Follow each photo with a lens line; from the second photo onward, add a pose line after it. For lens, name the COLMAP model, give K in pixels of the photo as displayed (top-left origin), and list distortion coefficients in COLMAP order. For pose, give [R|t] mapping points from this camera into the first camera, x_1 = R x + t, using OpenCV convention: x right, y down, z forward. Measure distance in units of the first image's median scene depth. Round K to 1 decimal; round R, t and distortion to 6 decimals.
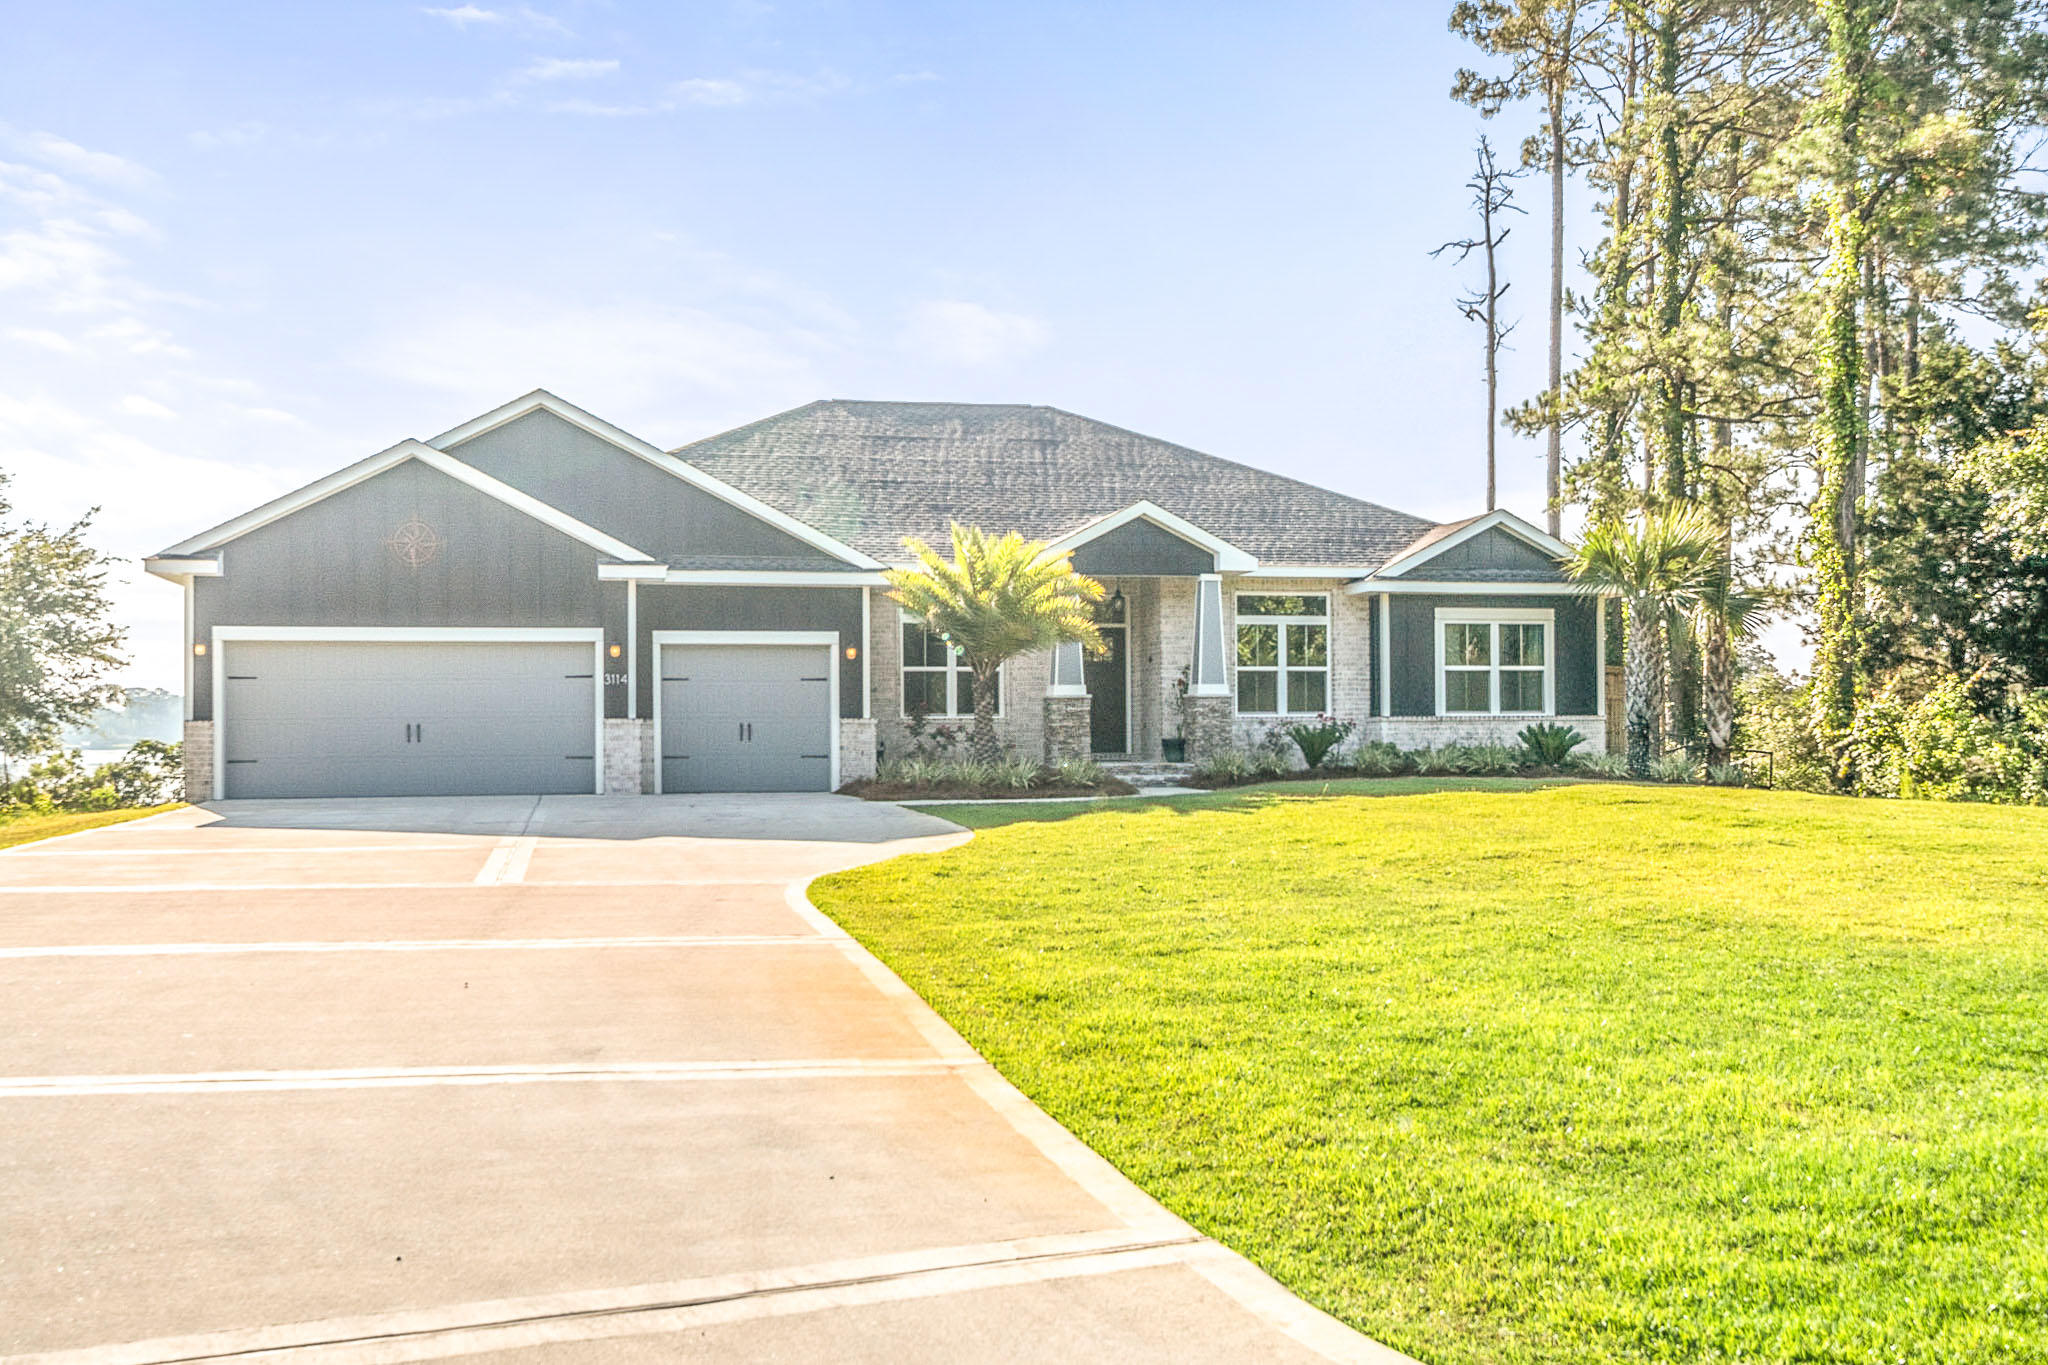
lens RADIAL K [[1920.2, 0, 1020.9], [0, 1920.2, 659.3], [0, 0, 1]] dist [-0.002328, 0.001861]
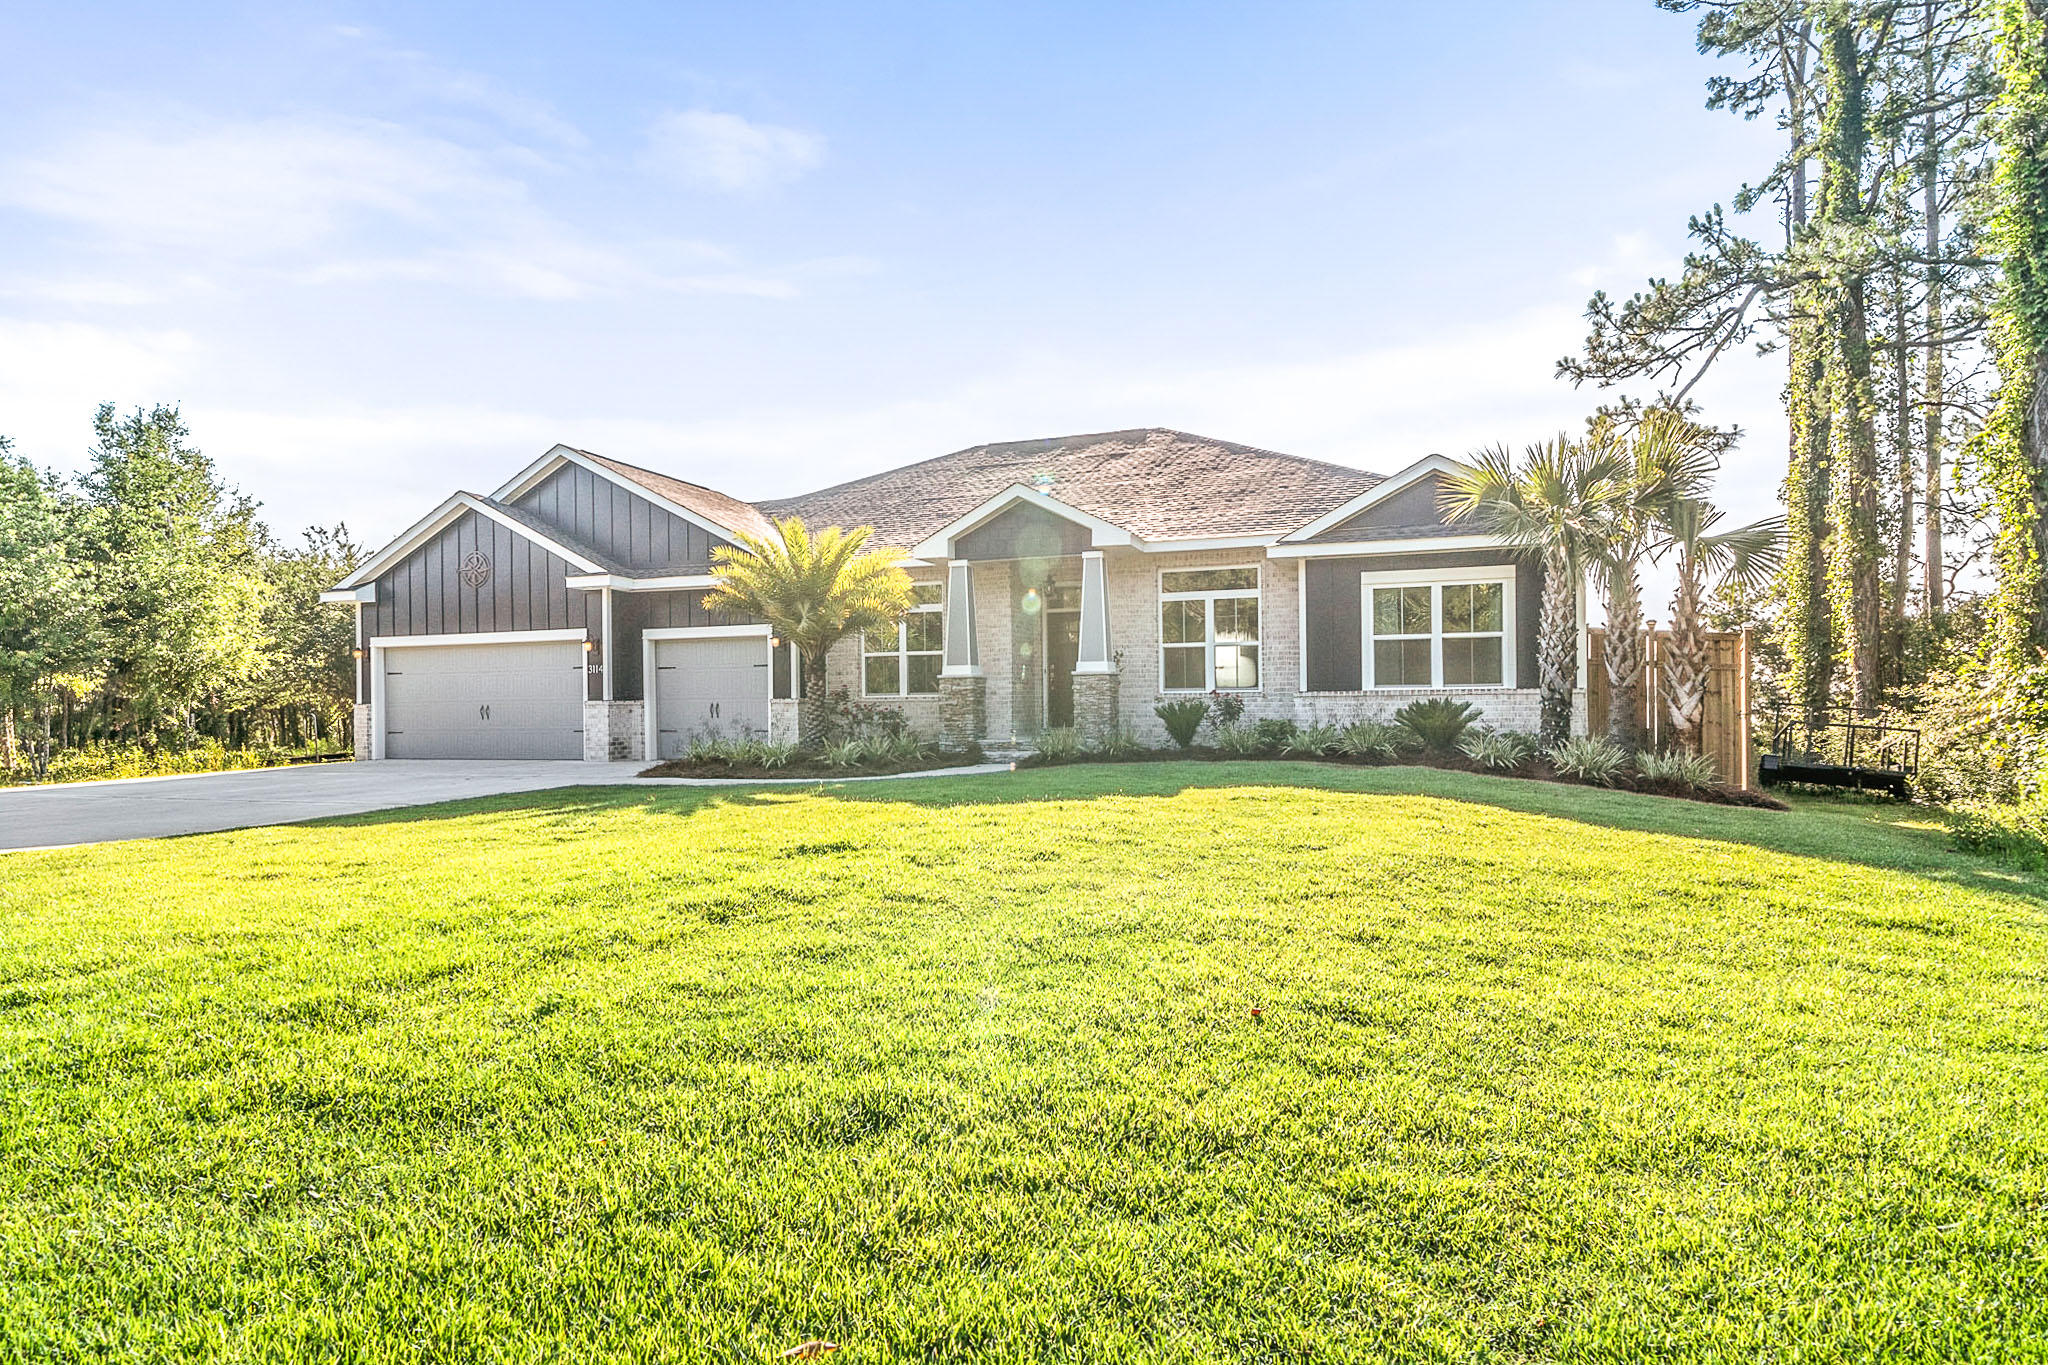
lens RADIAL K [[1090.2, 0, 1019.9], [0, 1090.2, 661.2], [0, 0, 1]] dist [-0.003350, -0.000922]
pose [[0.854315, -0.023515, -0.519223, 0.350215], [0.025202, 0.999675, -0.003807, 0.013542], [0.519144, -0.009833, 0.854630, 0.479494]]
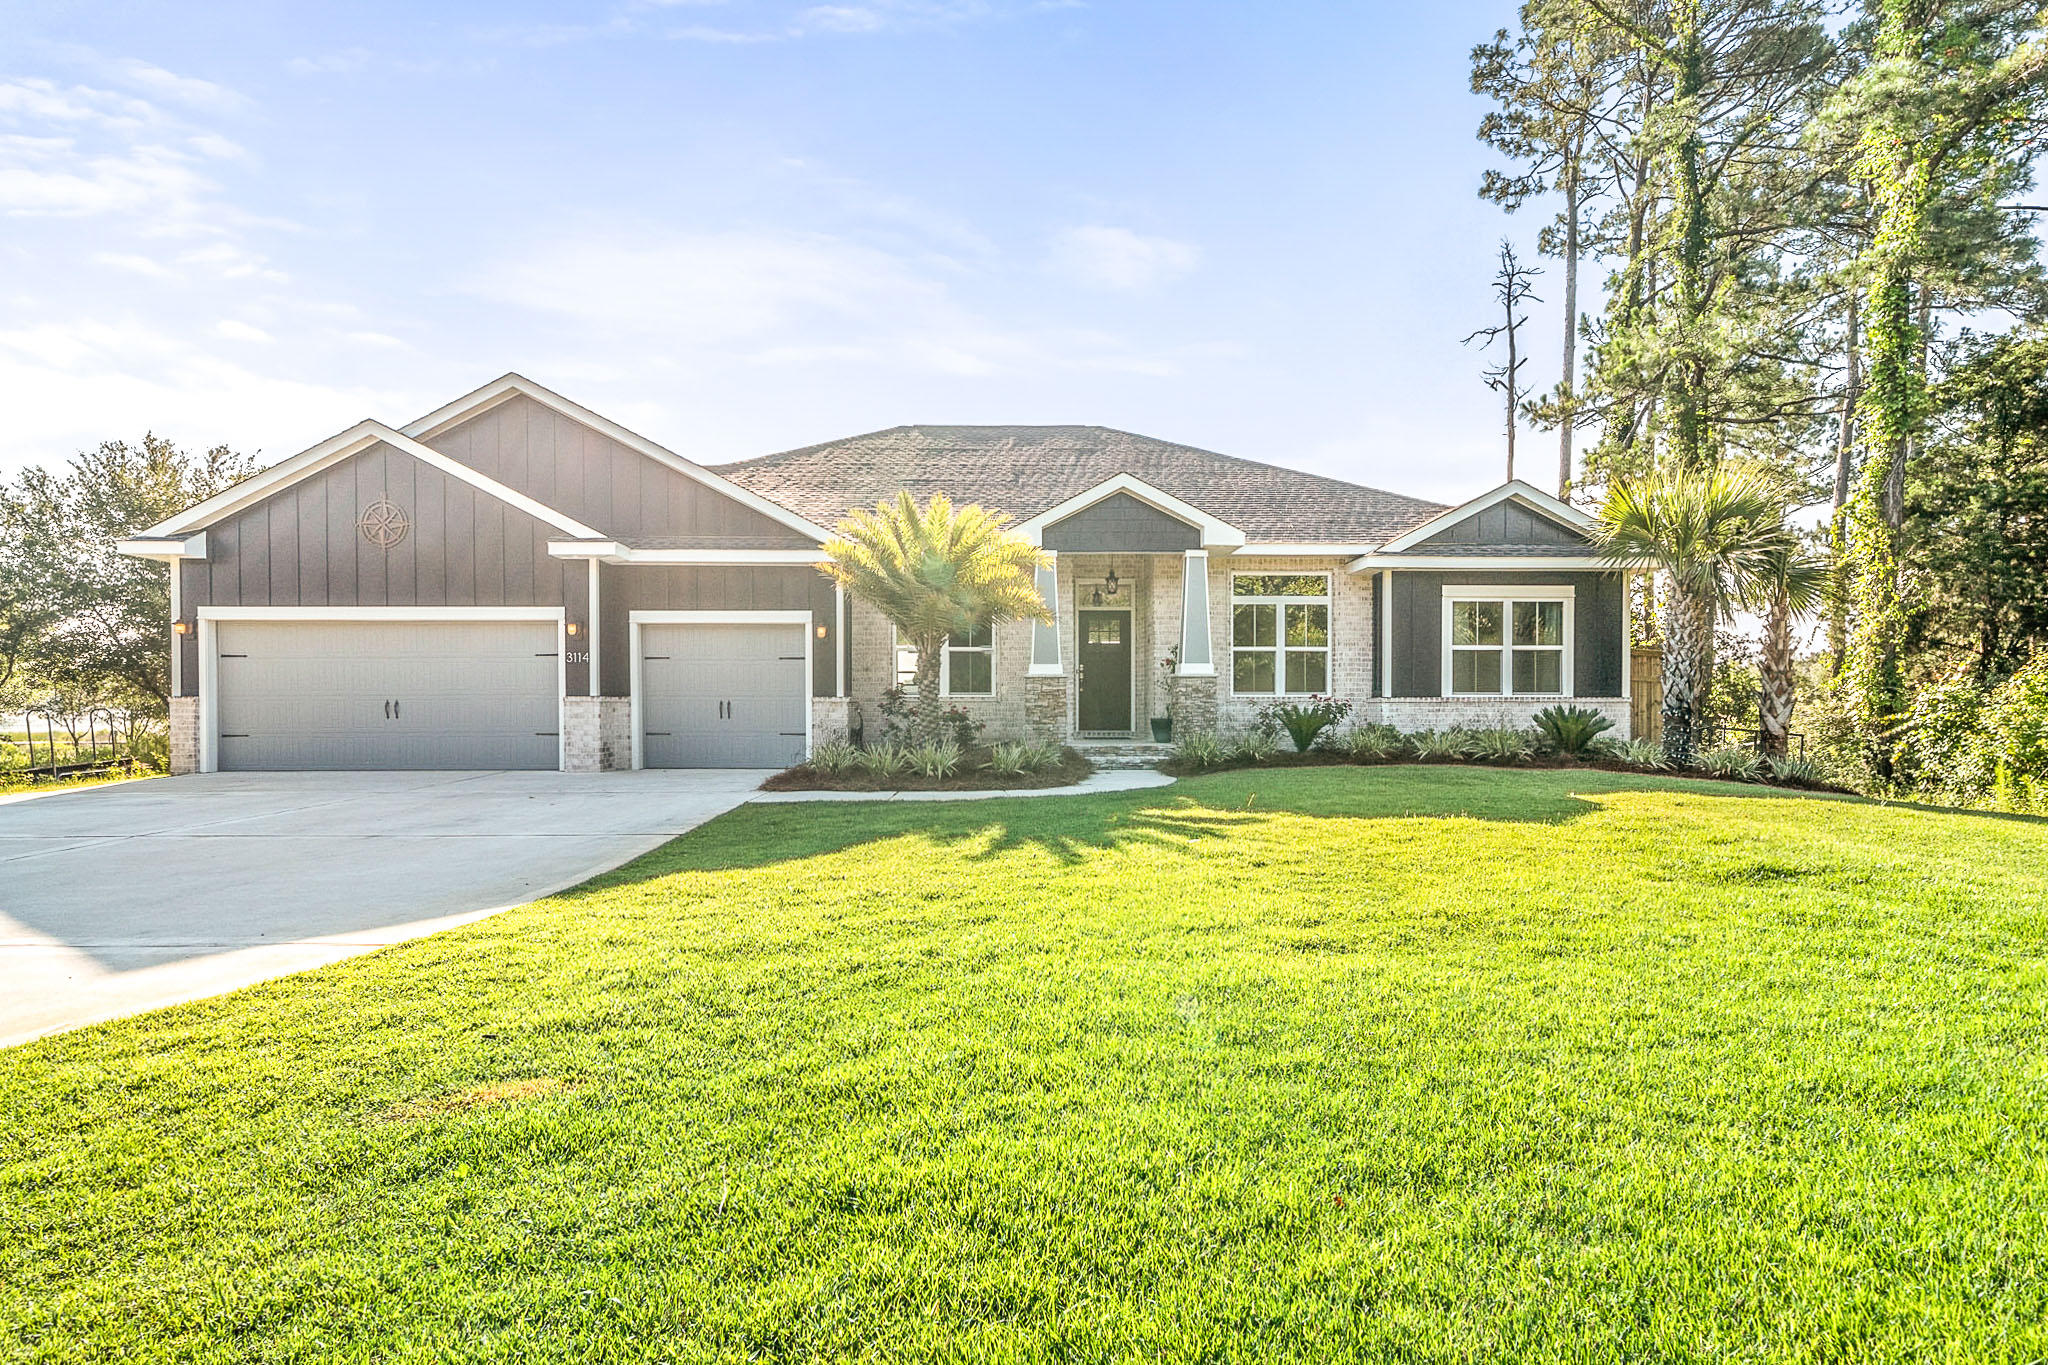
lens RADIAL K [[1077.3, 0, 1022.4], [0, 1077.3, 695.1], [0, 0, 1]] dist [-0.003089, -0.001348]
pose [[0.982887, 0.005038, -0.184140, 0.109826], [0.000879, 0.999486, 0.032037, 0.011003], [0.184206, -0.031650, 0.982378, 0.433752]]
